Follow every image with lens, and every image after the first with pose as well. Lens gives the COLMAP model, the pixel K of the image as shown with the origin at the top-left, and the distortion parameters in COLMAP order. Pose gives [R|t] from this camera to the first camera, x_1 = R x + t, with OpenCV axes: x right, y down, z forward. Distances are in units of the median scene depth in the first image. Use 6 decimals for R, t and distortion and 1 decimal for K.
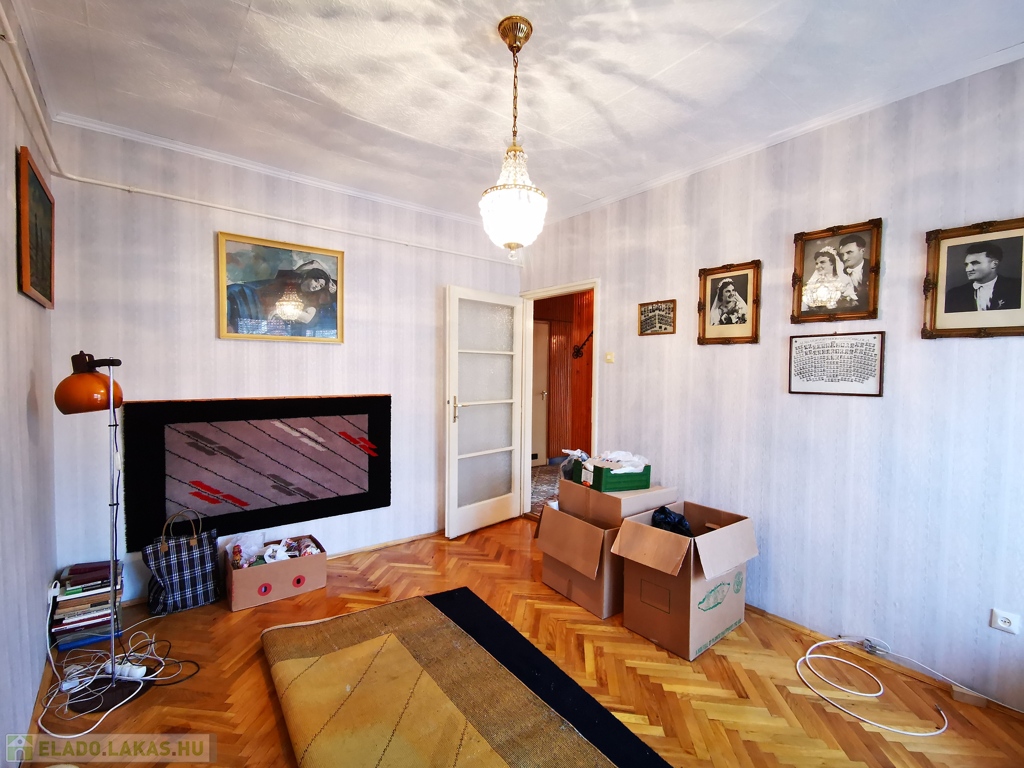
lens RADIAL K [[470.4, 0, 512.0], [0, 470.4, 384.0], [0, 0, 1]] dist [0.008592, 0.002044]
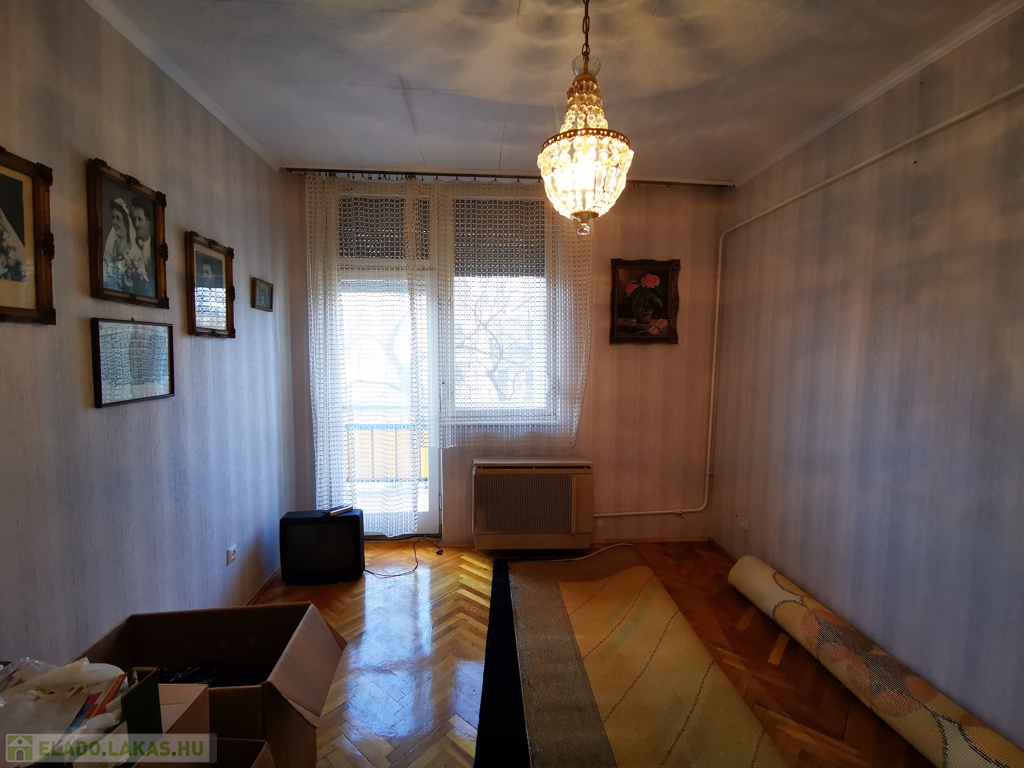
lens RADIAL K [[470.4, 0, 512.0], [0, 470.4, 384.0], [0, 0, 1]] dist [0.008592, 0.002044]
pose [[-0.819468, -0.055066, 0.570474, -0.261091], [0.001632, 0.995145, 0.098402, -0.079819], [-0.573123, 0.081568, -0.815400, 1.297205]]
